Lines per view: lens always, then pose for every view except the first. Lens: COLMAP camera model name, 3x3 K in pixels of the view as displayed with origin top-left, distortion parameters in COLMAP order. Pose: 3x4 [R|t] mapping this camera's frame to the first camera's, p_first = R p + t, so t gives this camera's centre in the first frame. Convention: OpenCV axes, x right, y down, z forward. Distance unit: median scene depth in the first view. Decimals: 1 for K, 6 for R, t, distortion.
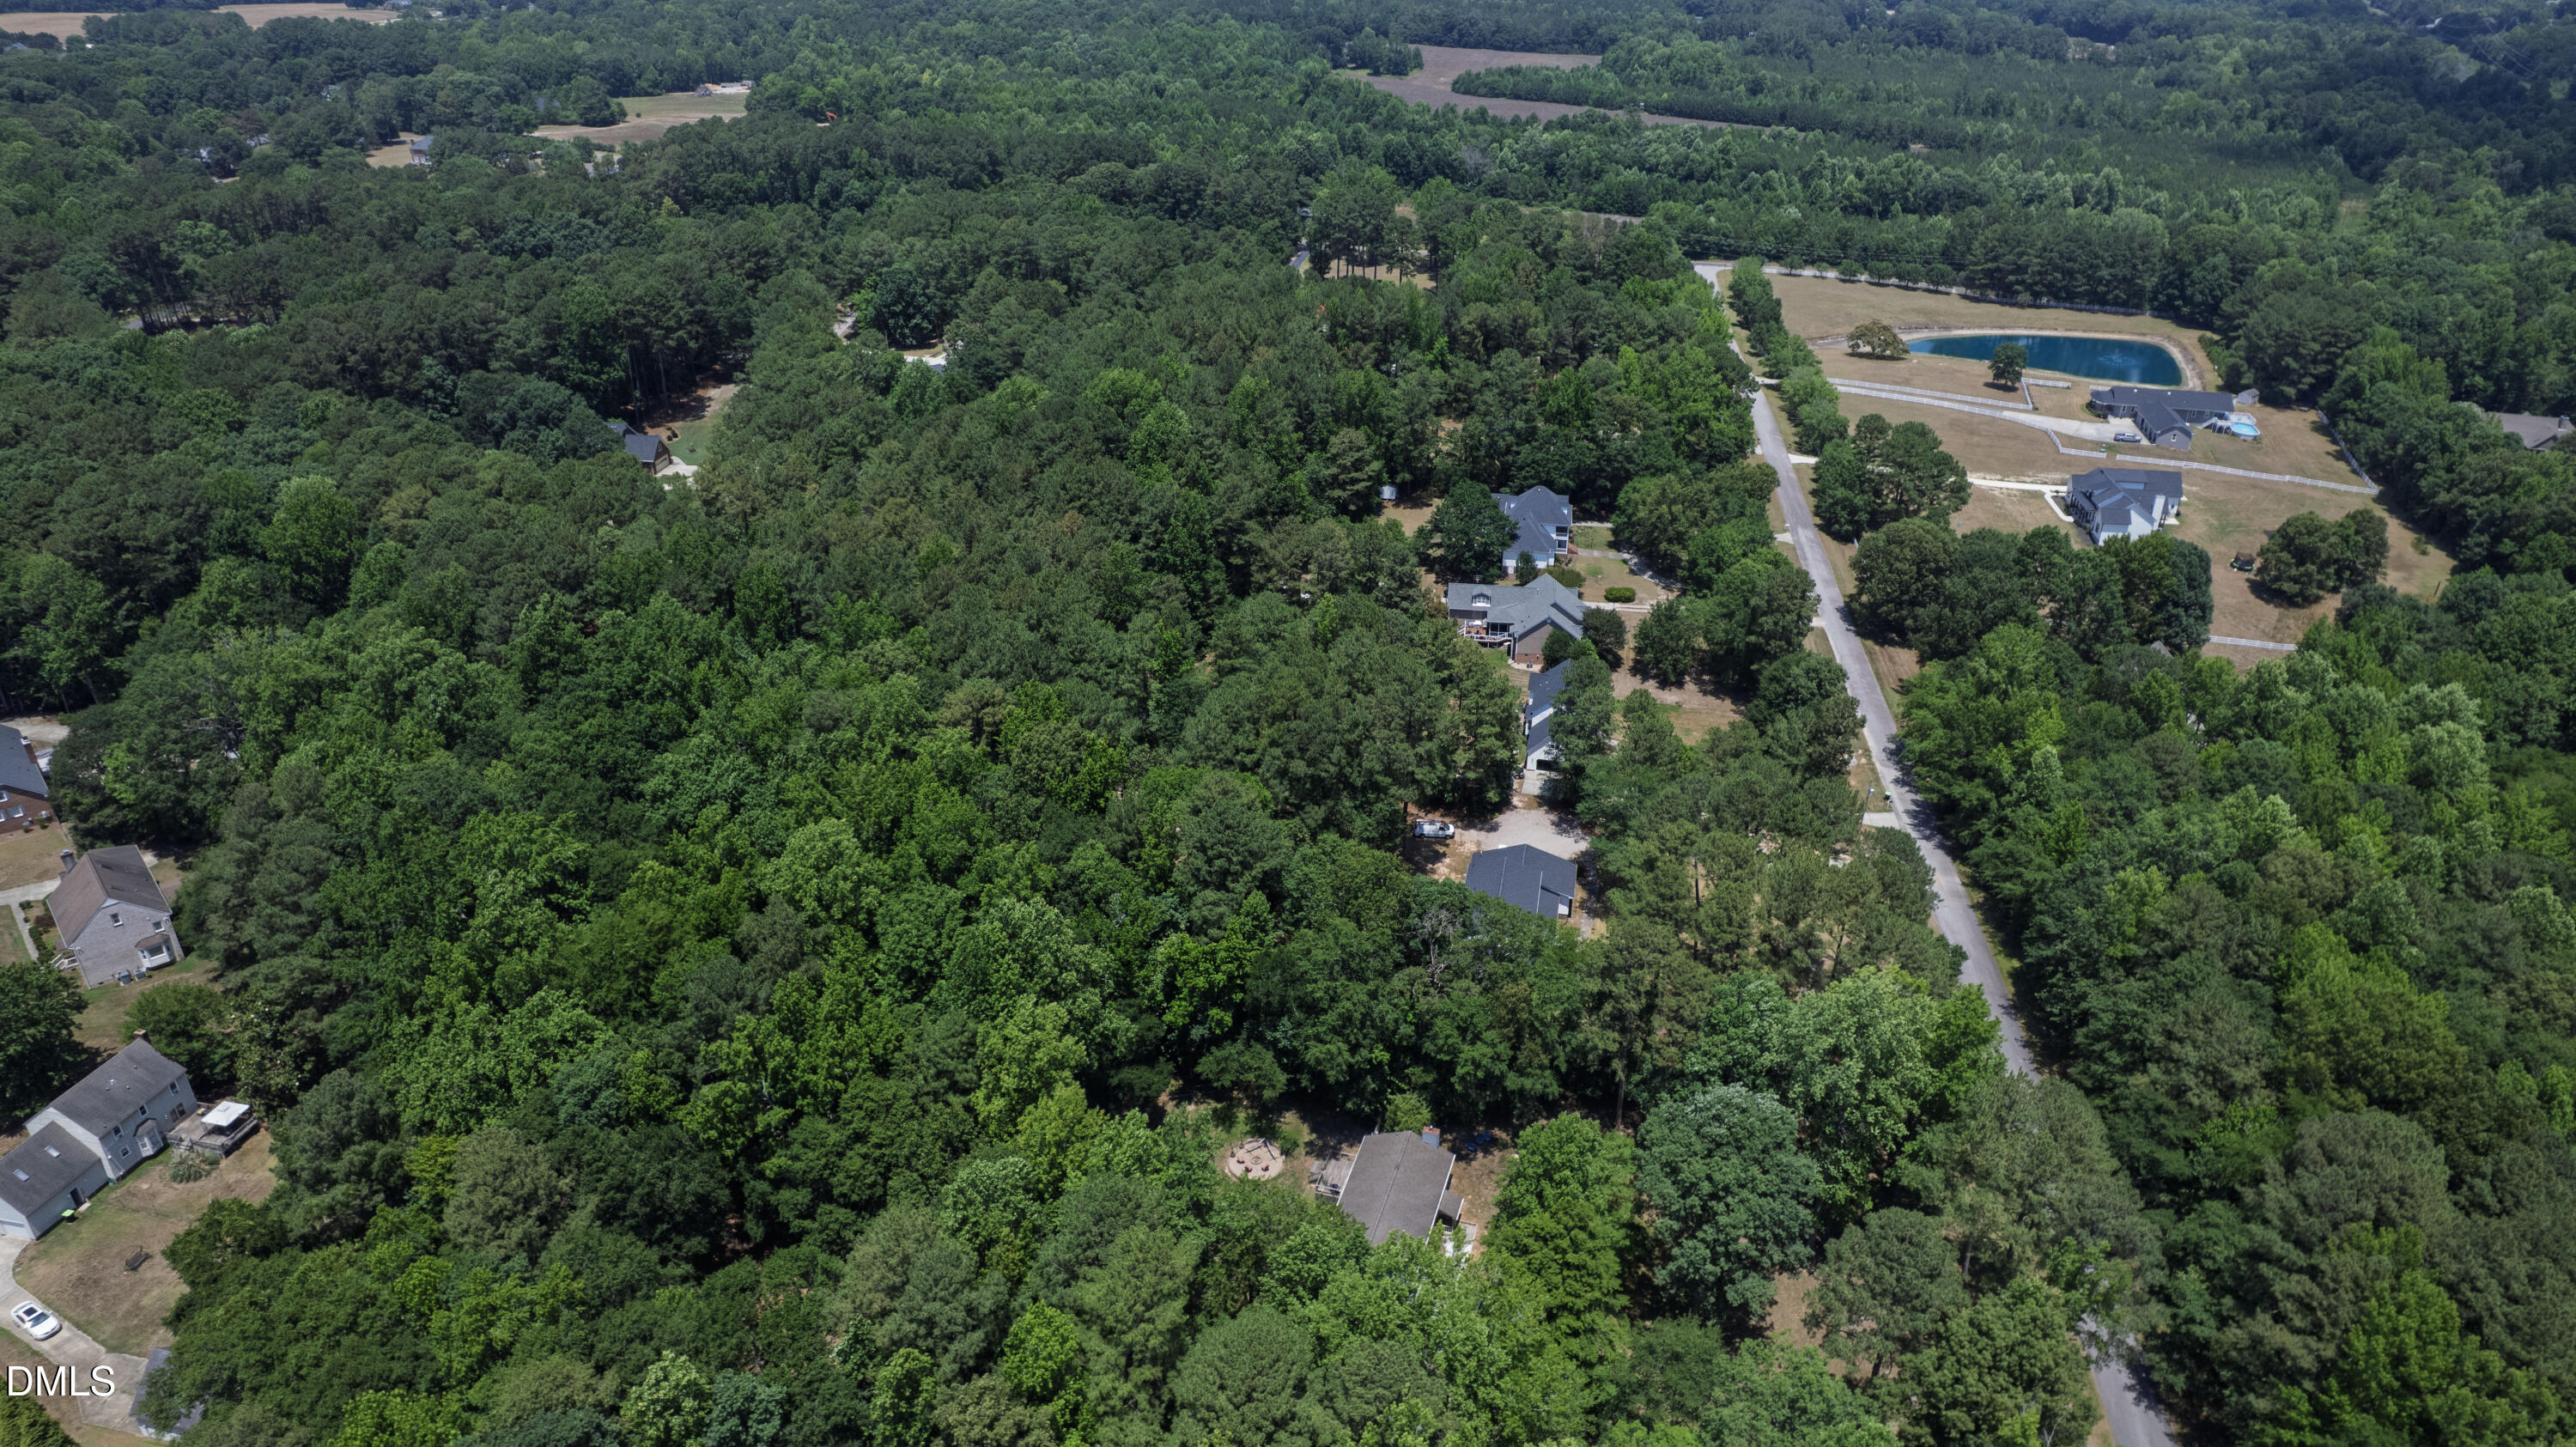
lens RADIAL K [[1636.2, 0, 1295.7], [0, 1636.2, 732.9], [0, 0, 1]] dist [-0.031872, 0.018004]
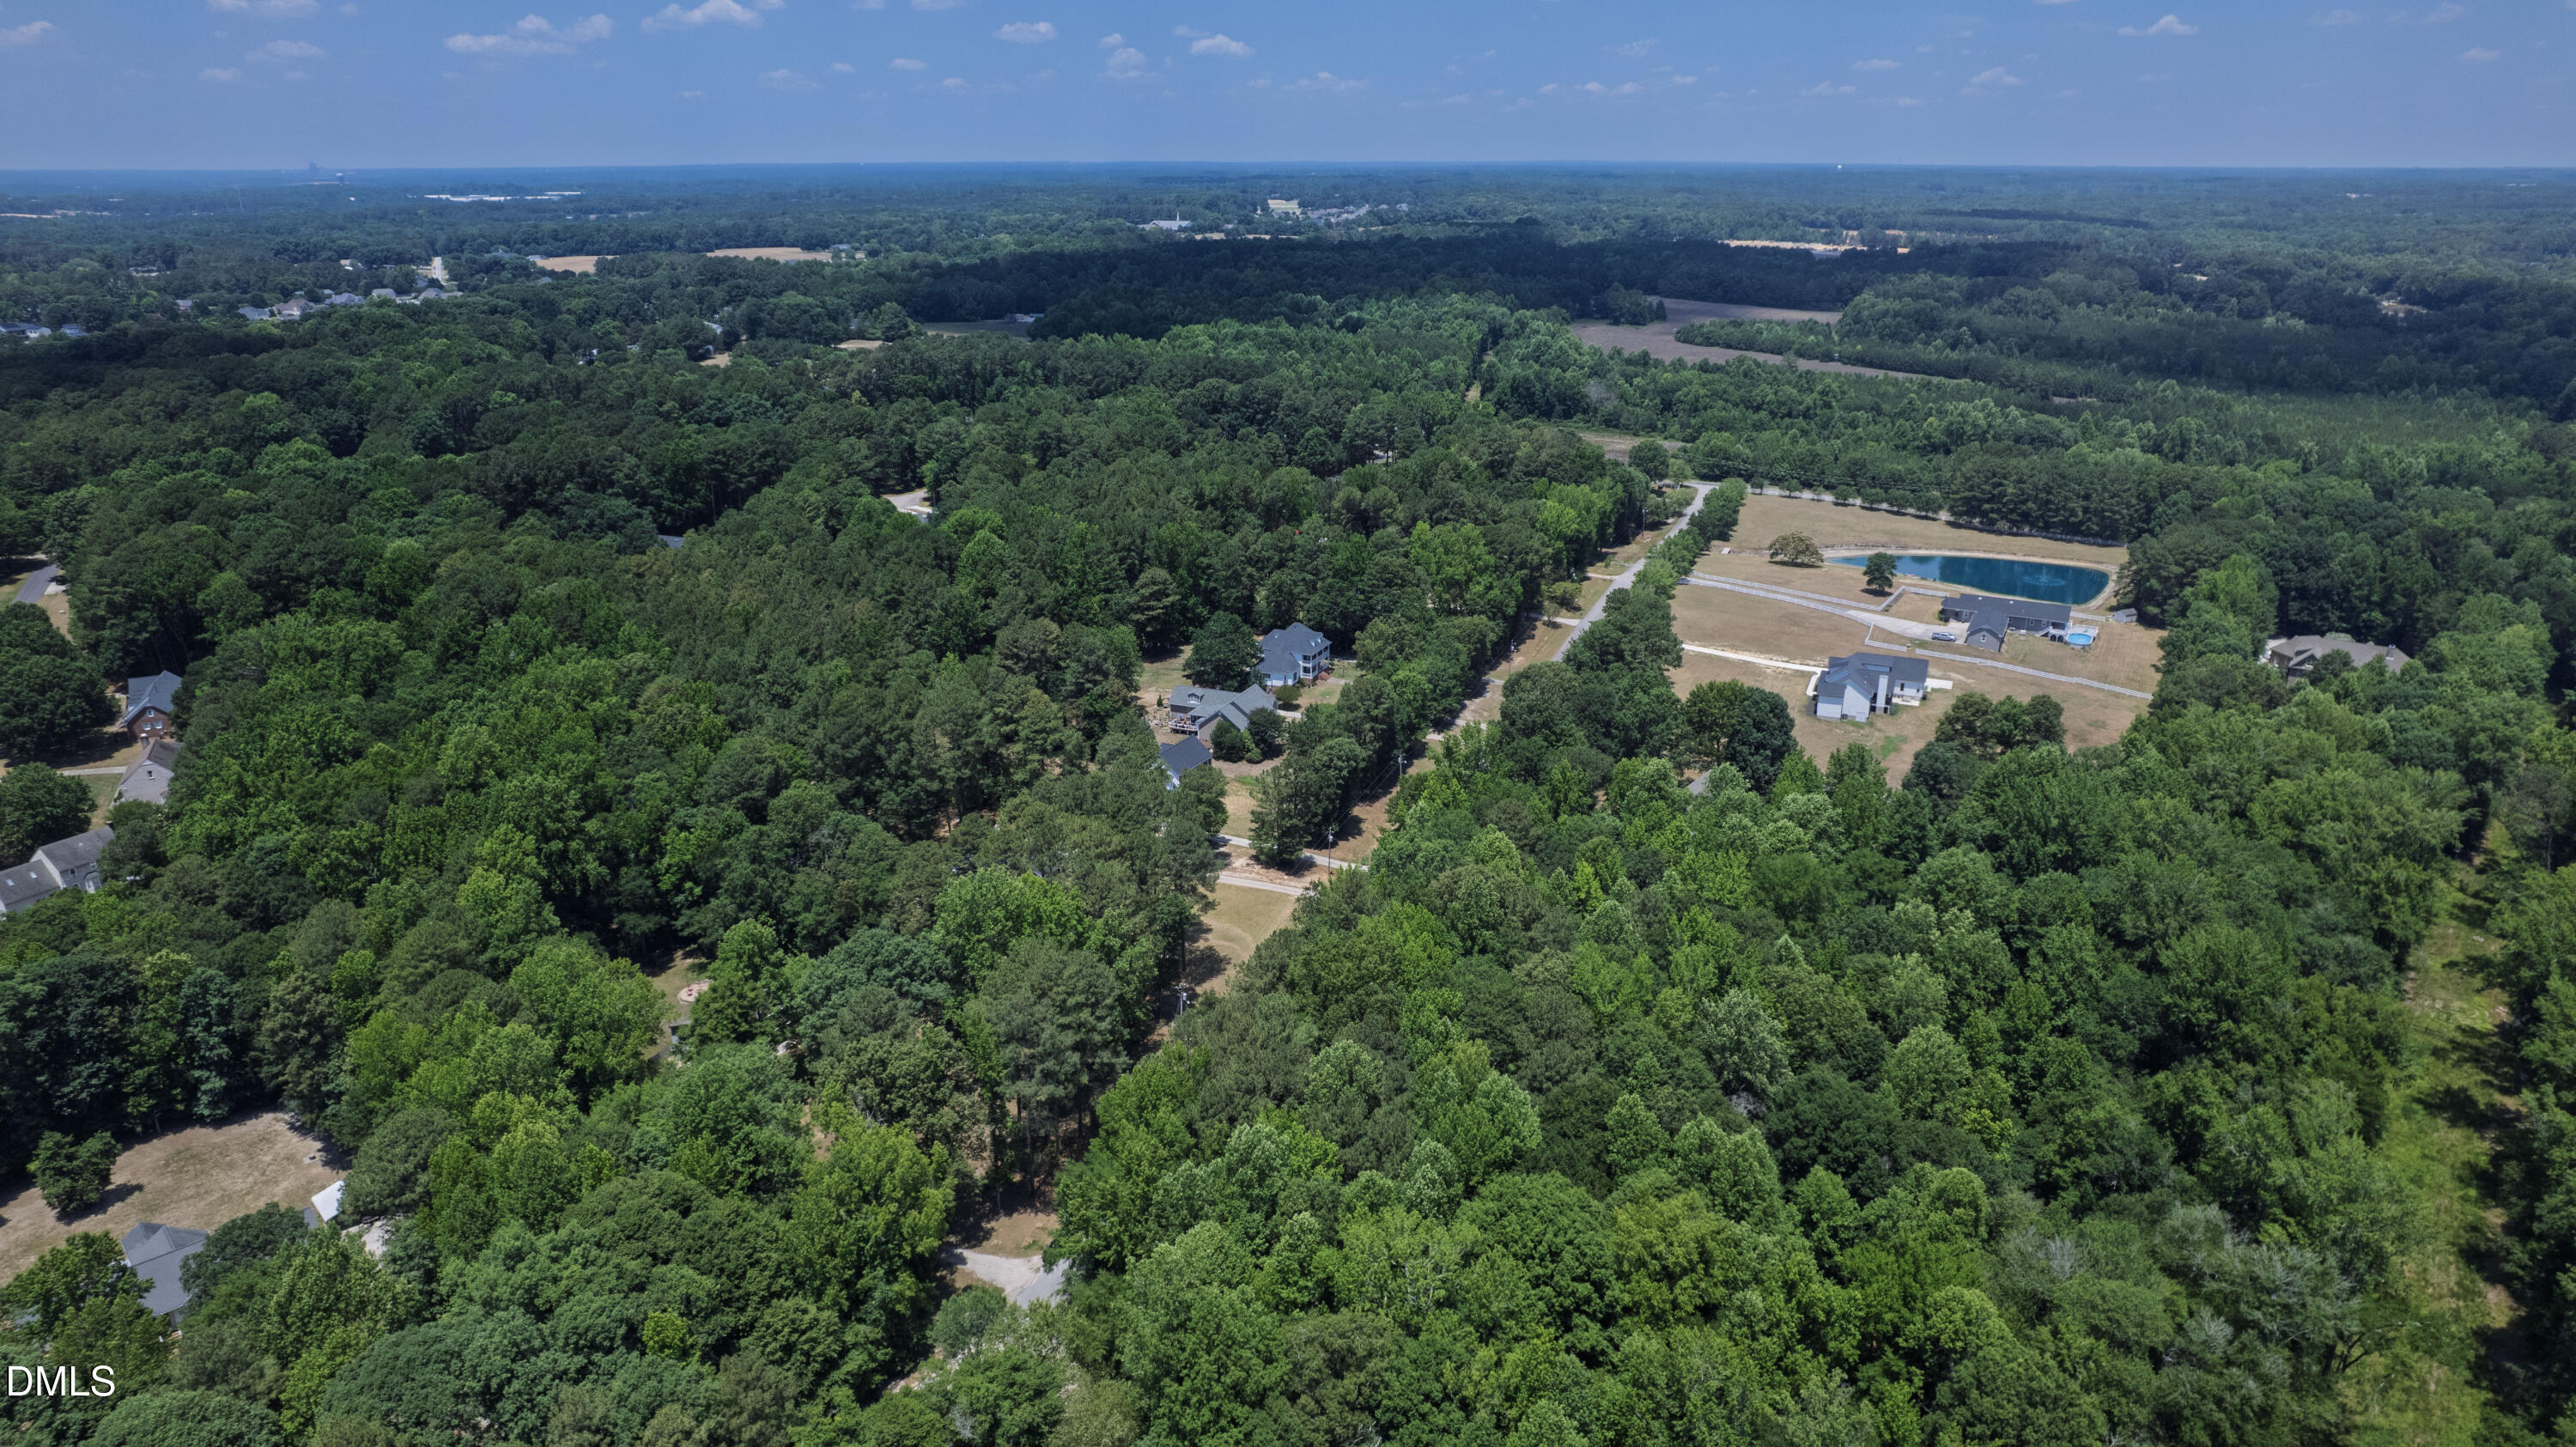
lens RADIAL K [[1636.2, 0, 1287.1], [0, 1636.2, 712.5], [0, 0, 1]] dist [-0.031872, 0.018004]
pose [[0.963645, 0.081717, -0.254383, 0.282906], [-0.119833, 0.983139, -0.138125, 0.053134], [0.238806, 0.163587, 0.957189, -0.102148]]
